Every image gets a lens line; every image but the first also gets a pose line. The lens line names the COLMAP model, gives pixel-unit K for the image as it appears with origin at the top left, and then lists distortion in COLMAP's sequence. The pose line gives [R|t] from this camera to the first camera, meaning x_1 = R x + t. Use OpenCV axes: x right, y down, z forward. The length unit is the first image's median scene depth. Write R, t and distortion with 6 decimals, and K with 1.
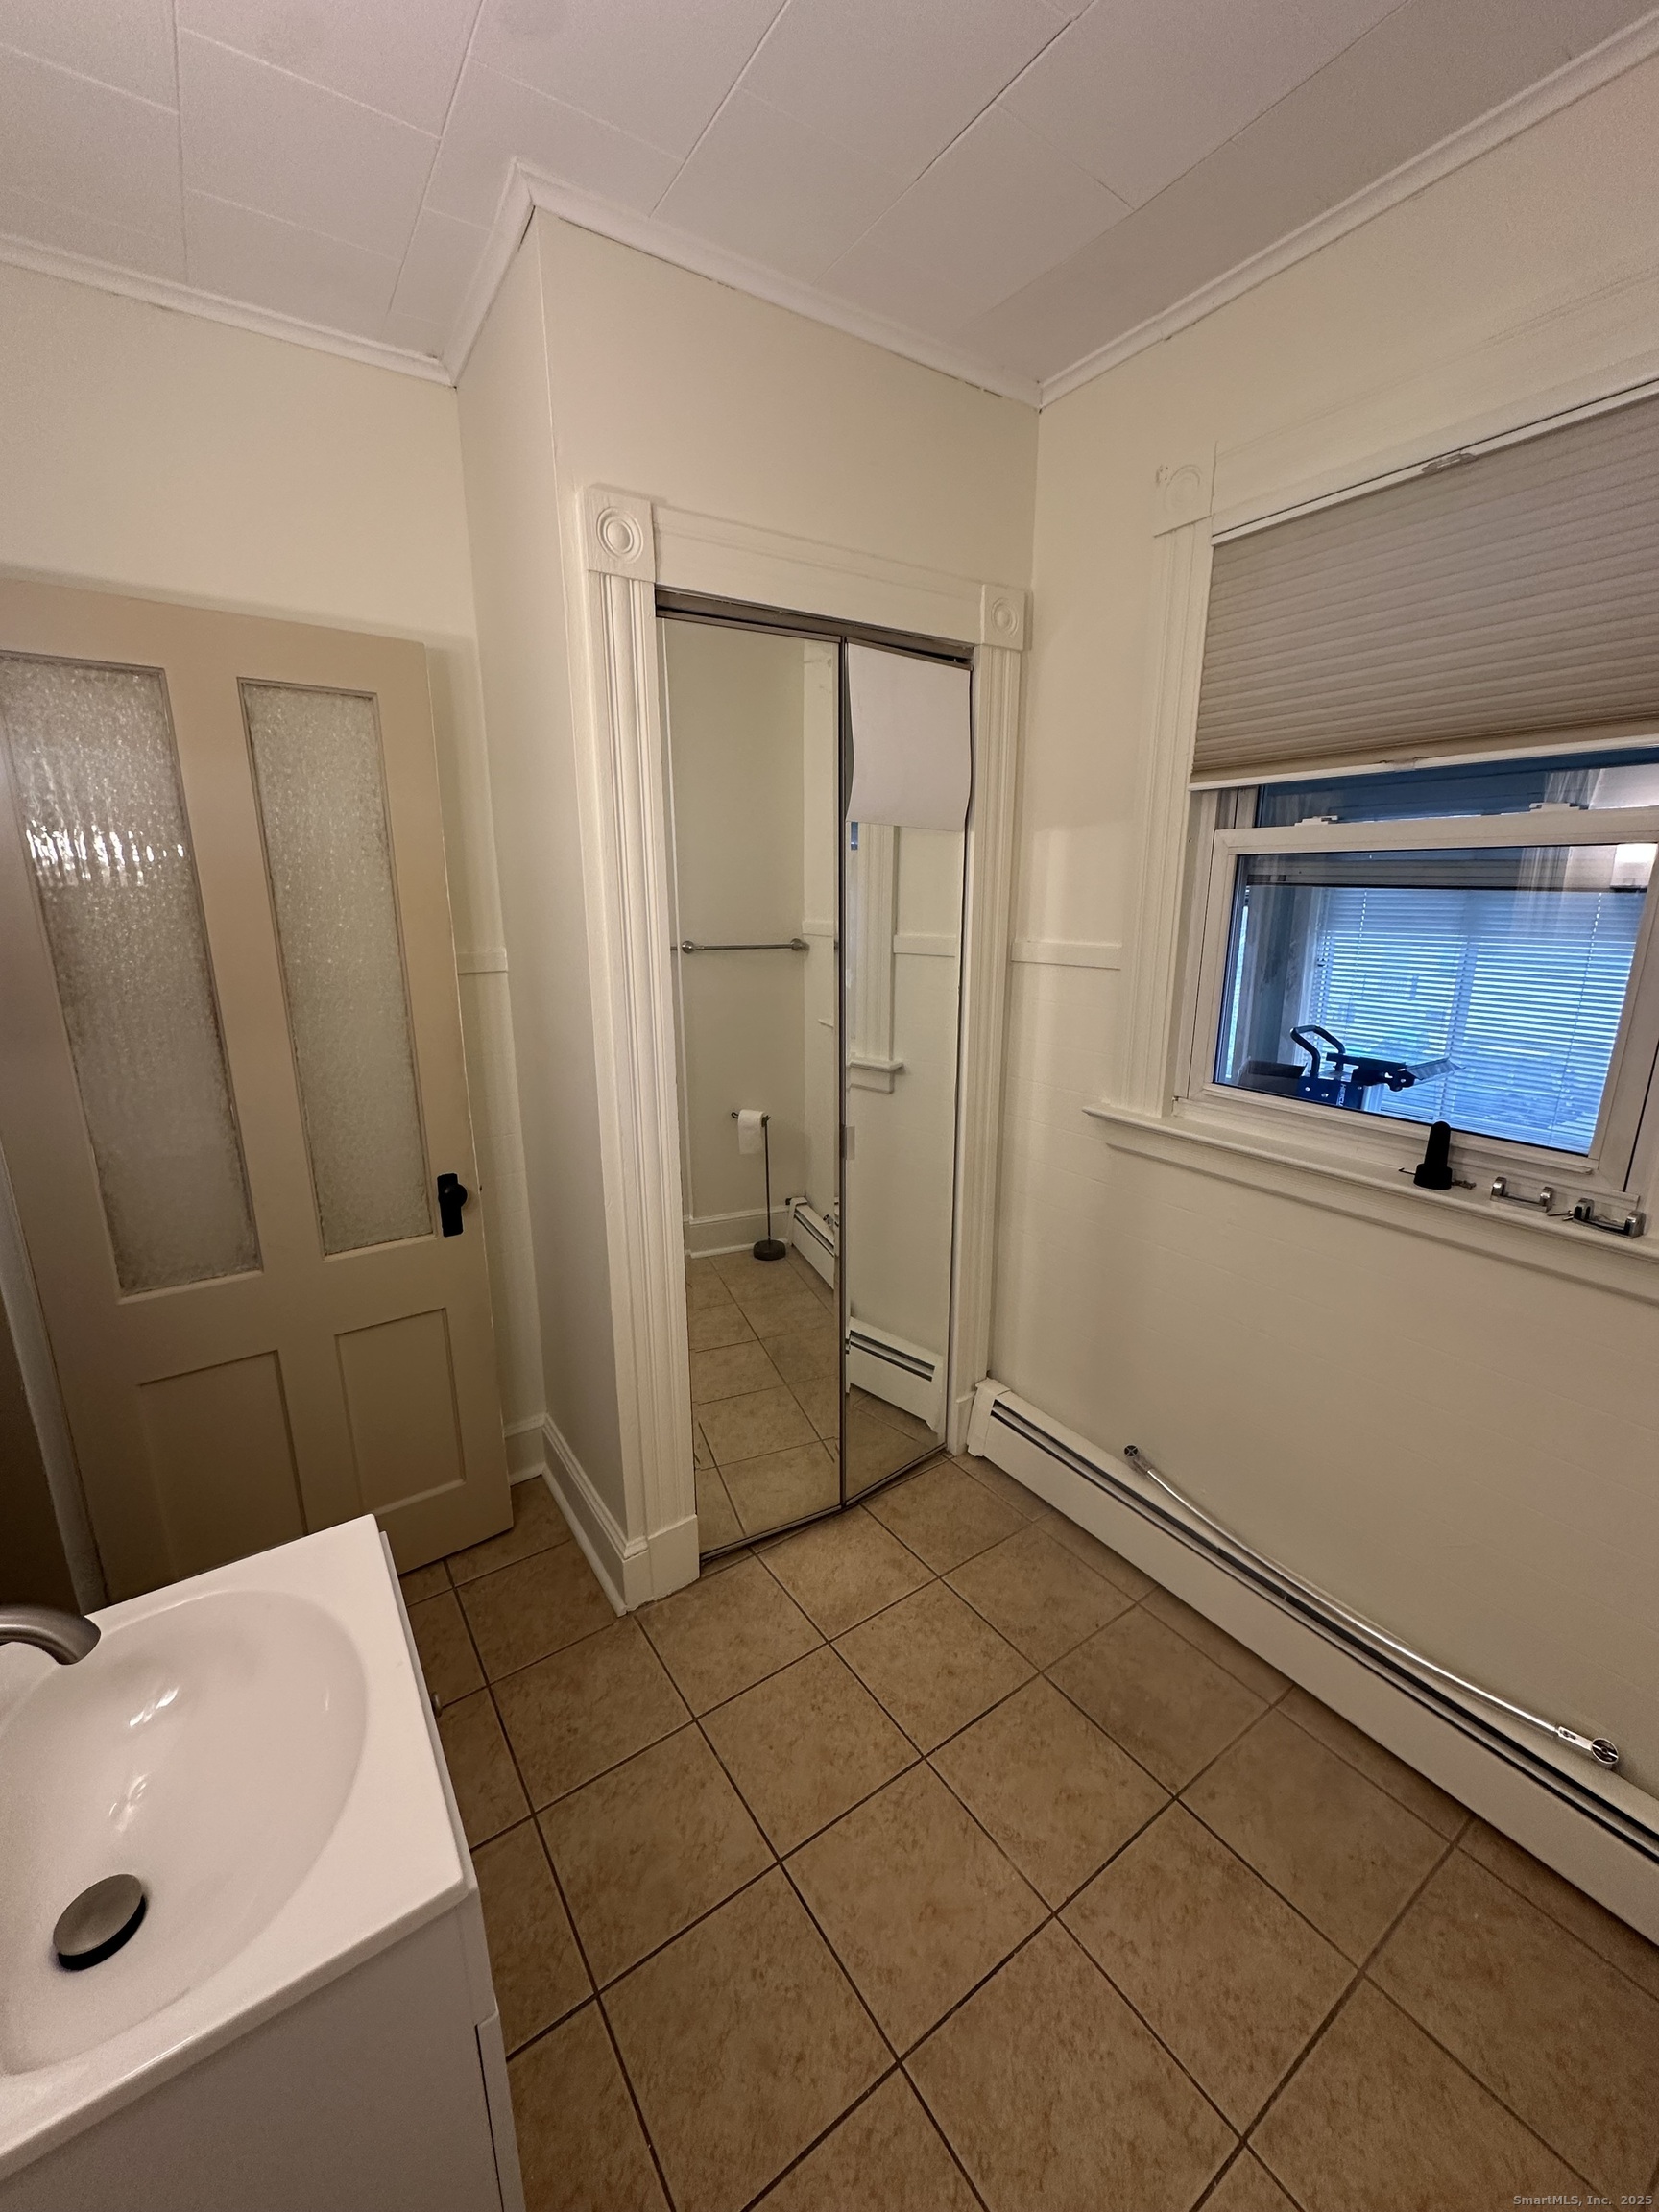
lens RADIAL K [[870.5, 0, 834.1], [0, 870.5, 1114.2], [0, 0, 1]] dist [-0.015364, 0.003517]
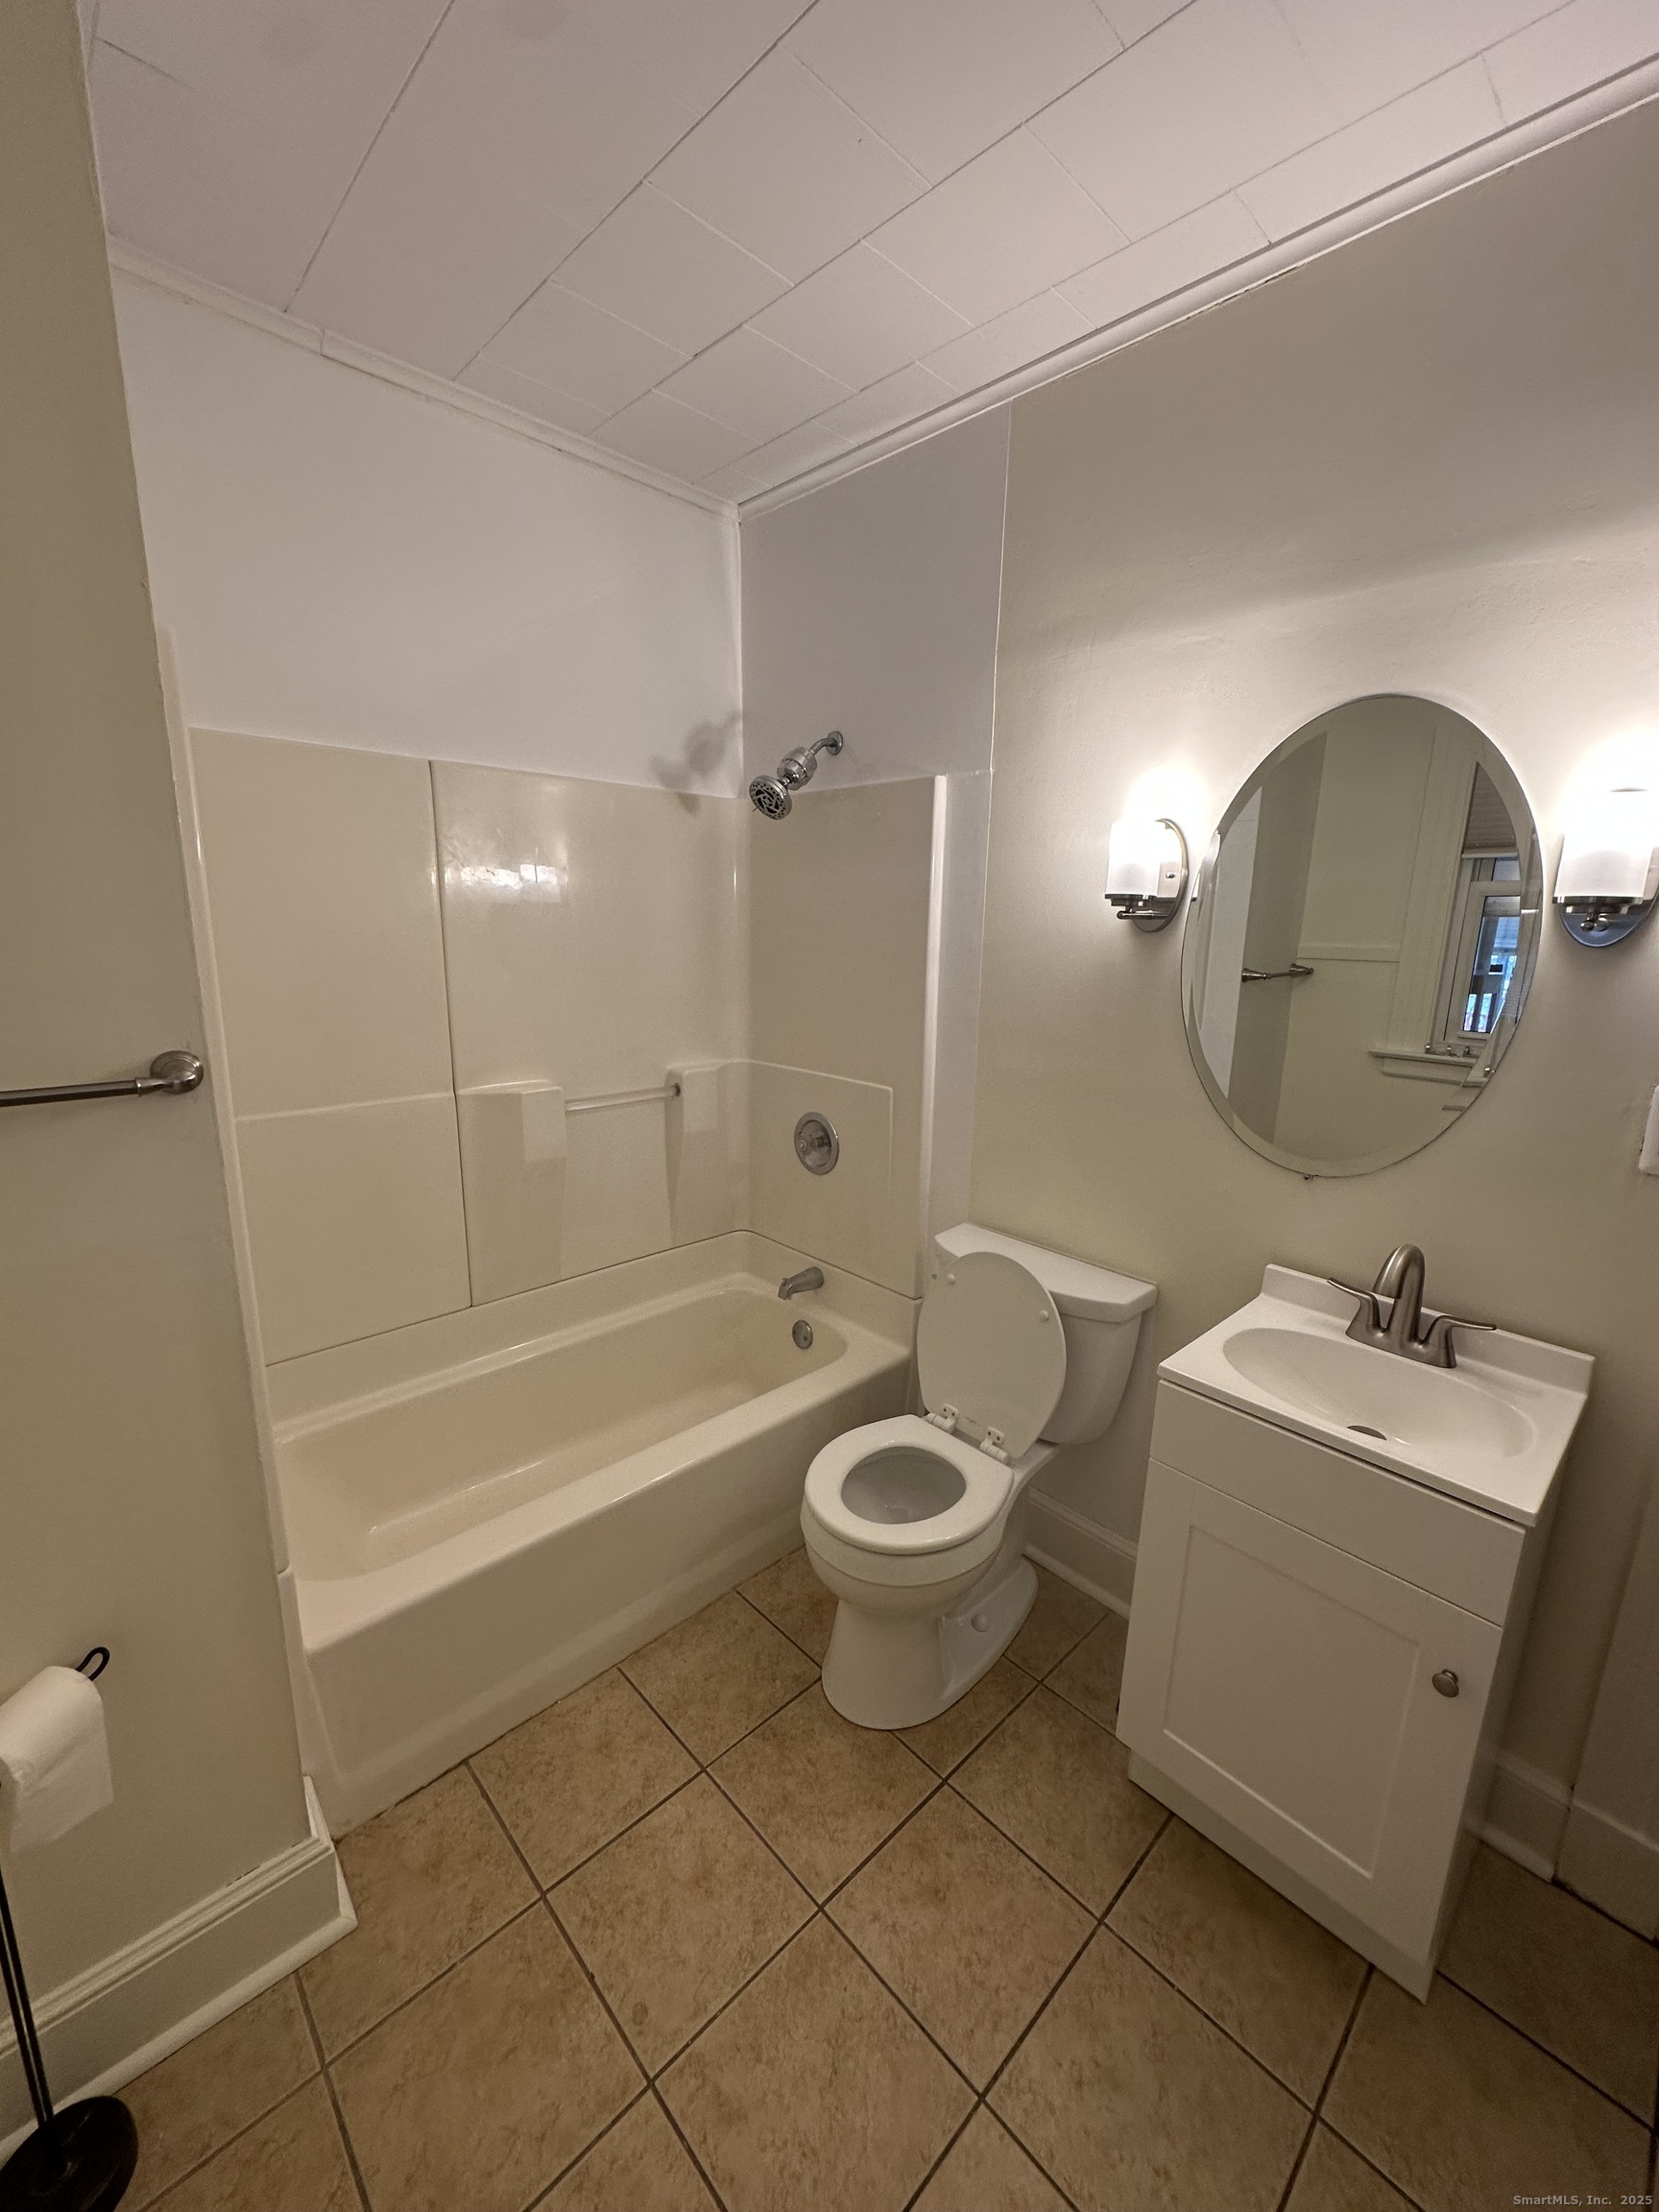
lens RADIAL K [[870.5, 0, 834.1], [0, 870.5, 1114.2], [0, 0, 1]] dist [-0.015364, 0.003517]
pose [[-0.987251, 0.020548, -0.157840, 0.340224], [-0.053358, 0.891534, 0.449800, -0.291575], [0.149962, 0.452487, -0.879071, 1.215260]]
